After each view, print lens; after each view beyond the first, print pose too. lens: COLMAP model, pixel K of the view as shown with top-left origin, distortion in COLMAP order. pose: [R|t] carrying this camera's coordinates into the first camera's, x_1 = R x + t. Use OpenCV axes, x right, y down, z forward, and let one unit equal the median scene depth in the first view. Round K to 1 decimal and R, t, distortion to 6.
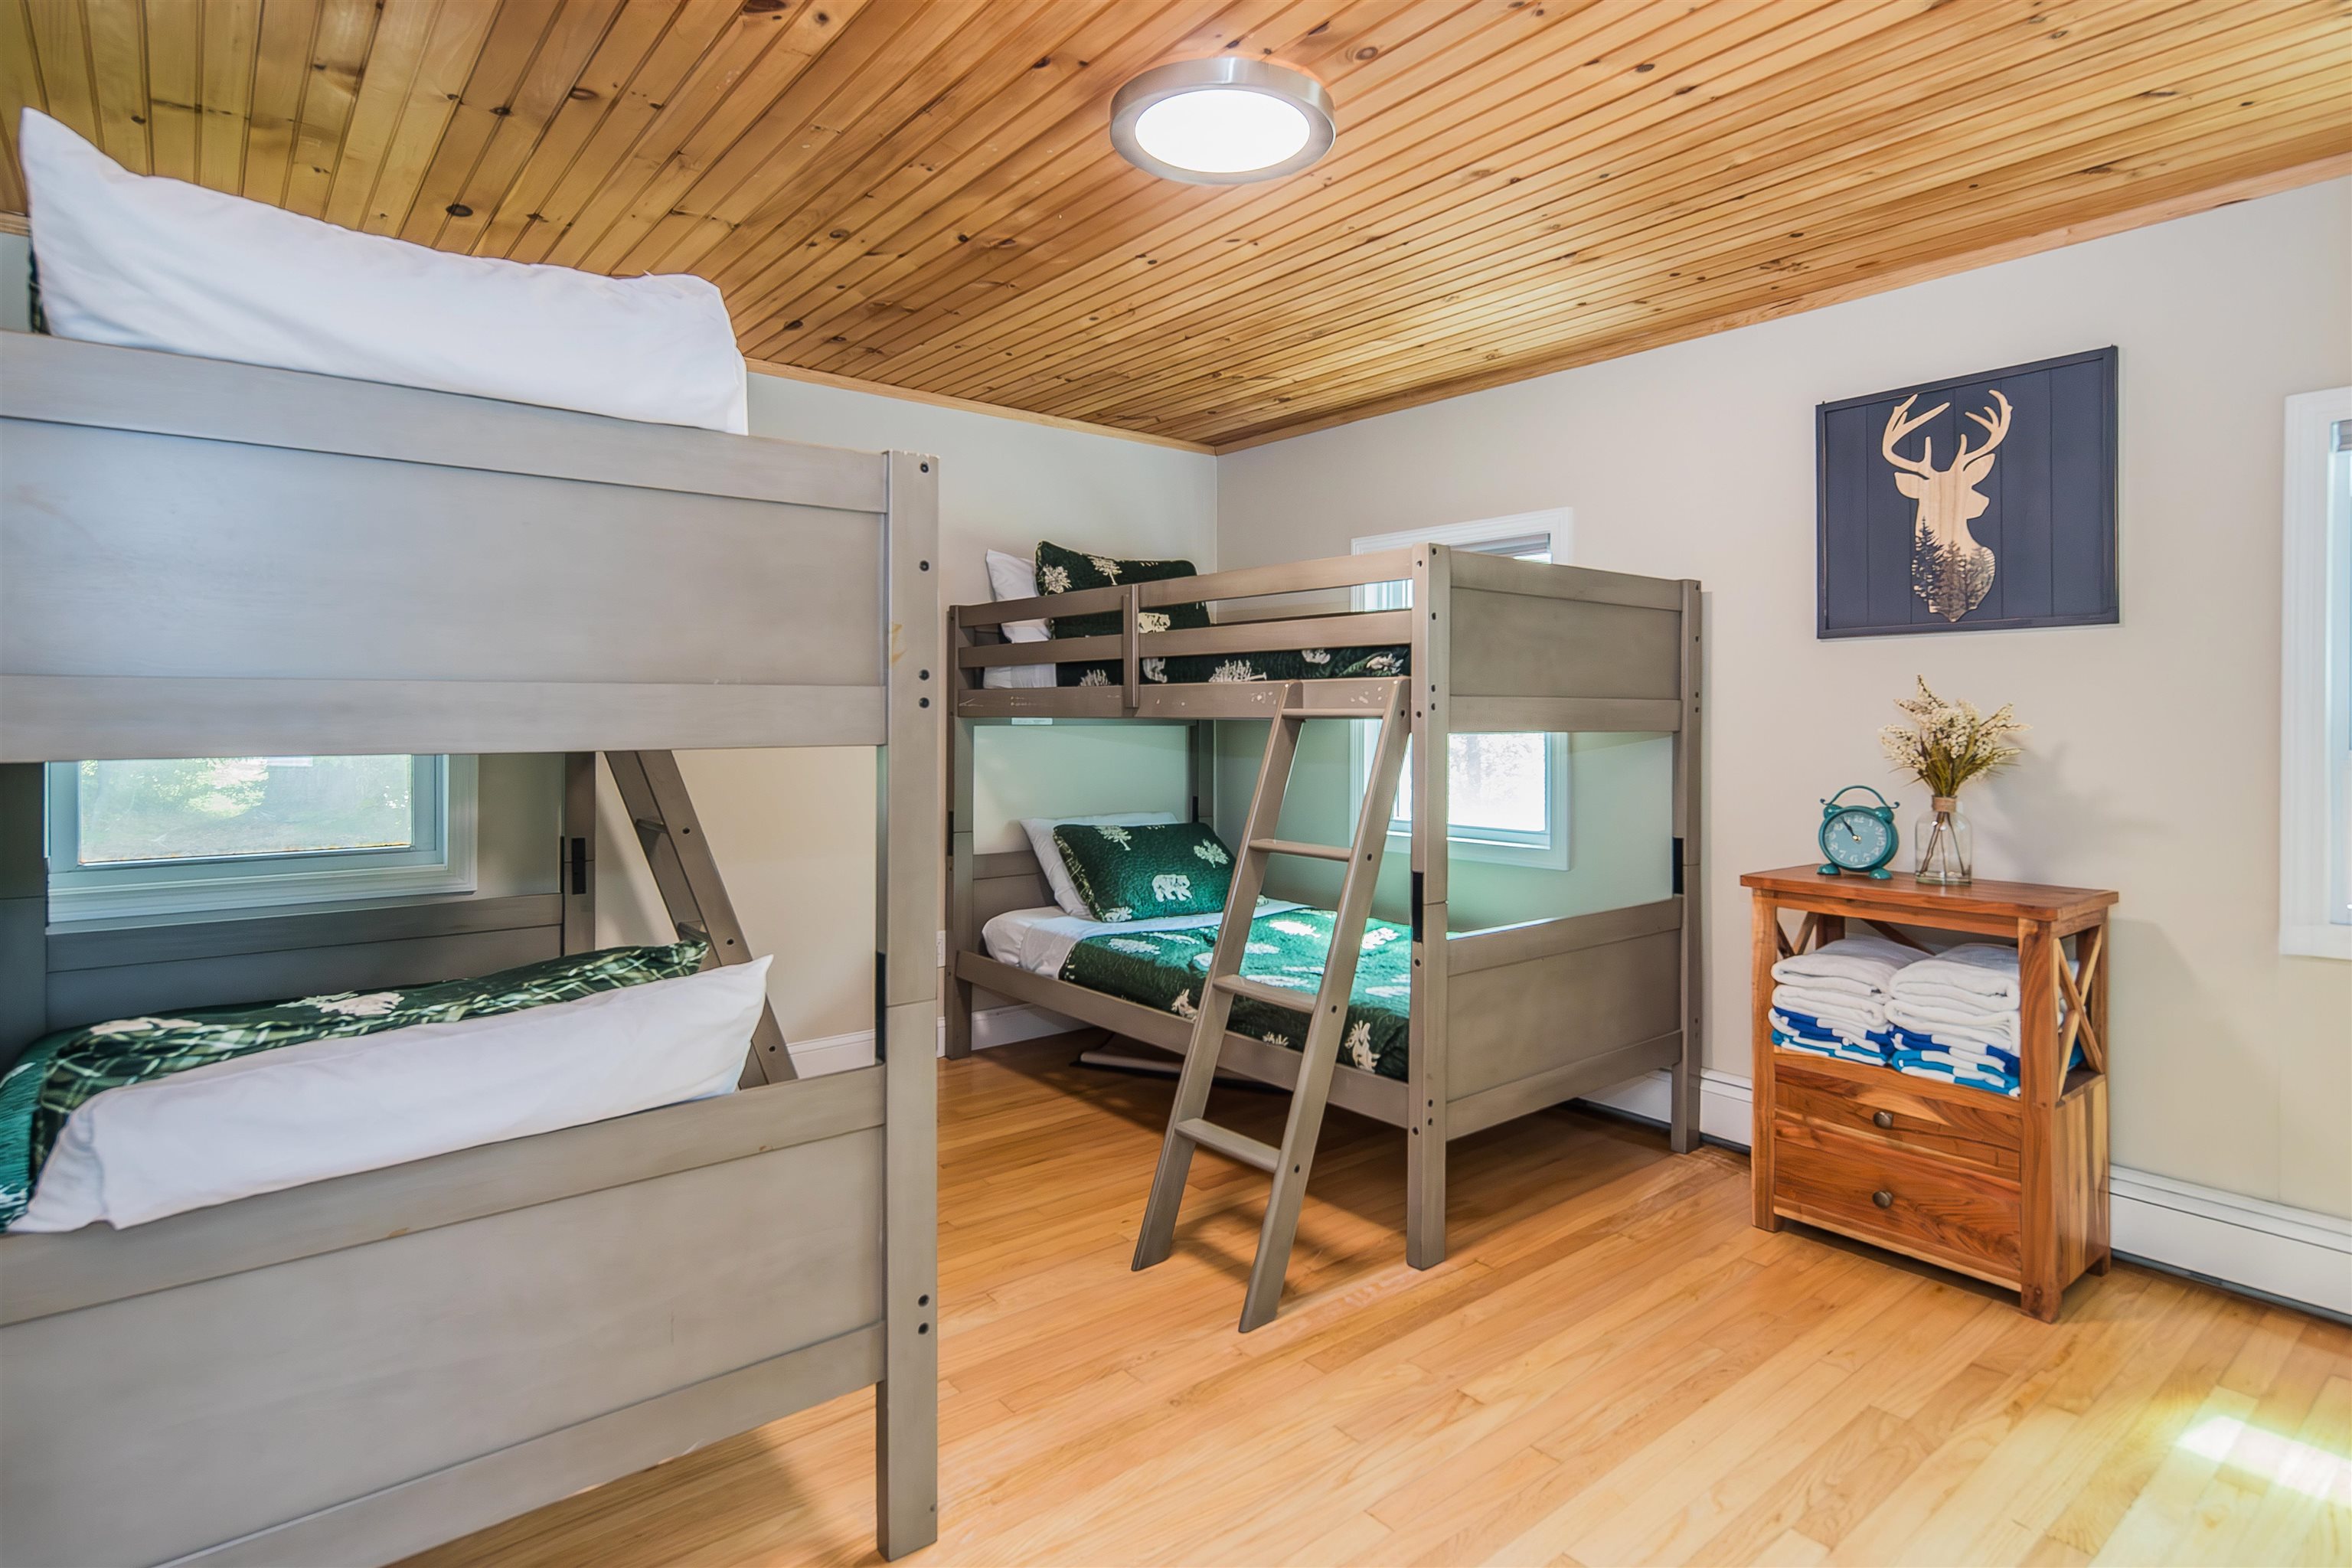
lens RADIAL K [[1161.0, 0, 1135.0], [0, 1161.0, 715.0], [0, 0, 1]] dist [0.007854, -0.003045]
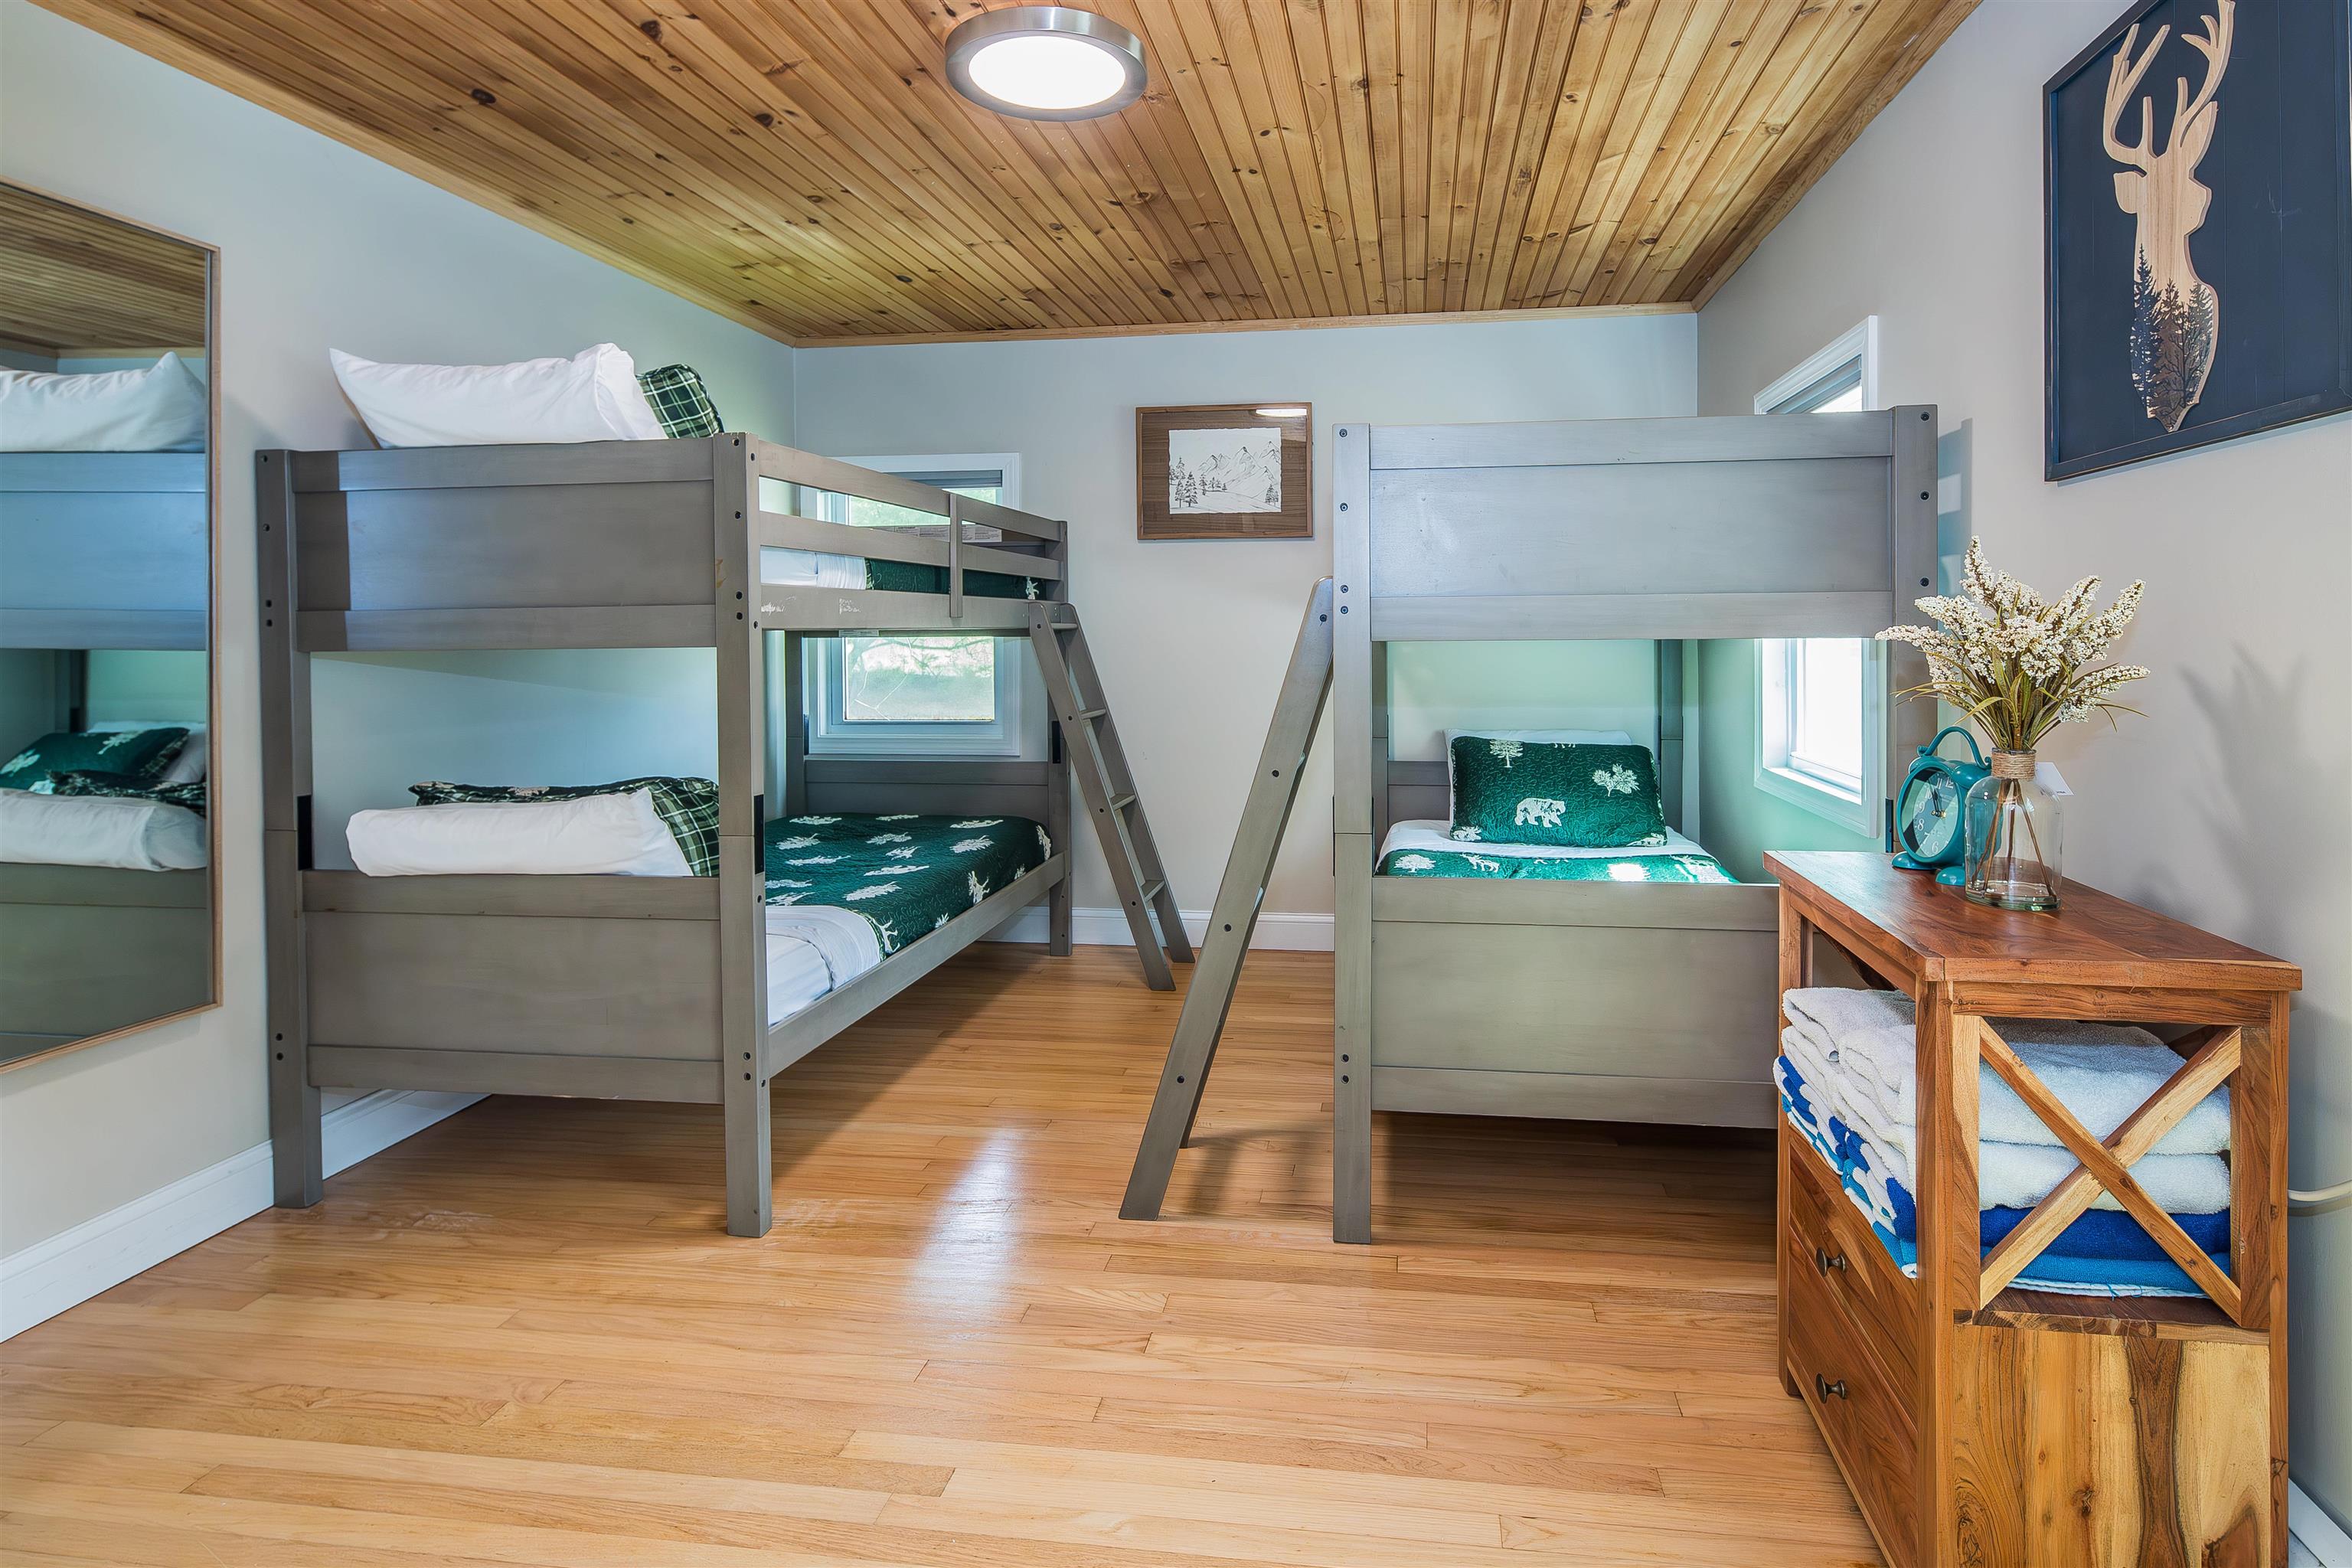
lens RADIAL K [[1161.0, 0, 1266.3], [0, 1161.0, 646.3], [0, 0, 1]] dist [0.007854, -0.003045]
pose [[0.696139, 0.003227, -0.717899, 0.800947], [0.009034, 0.999871, 0.013255, 0.007841], [0.717850, -0.015713, 0.696021, 0.327103]]
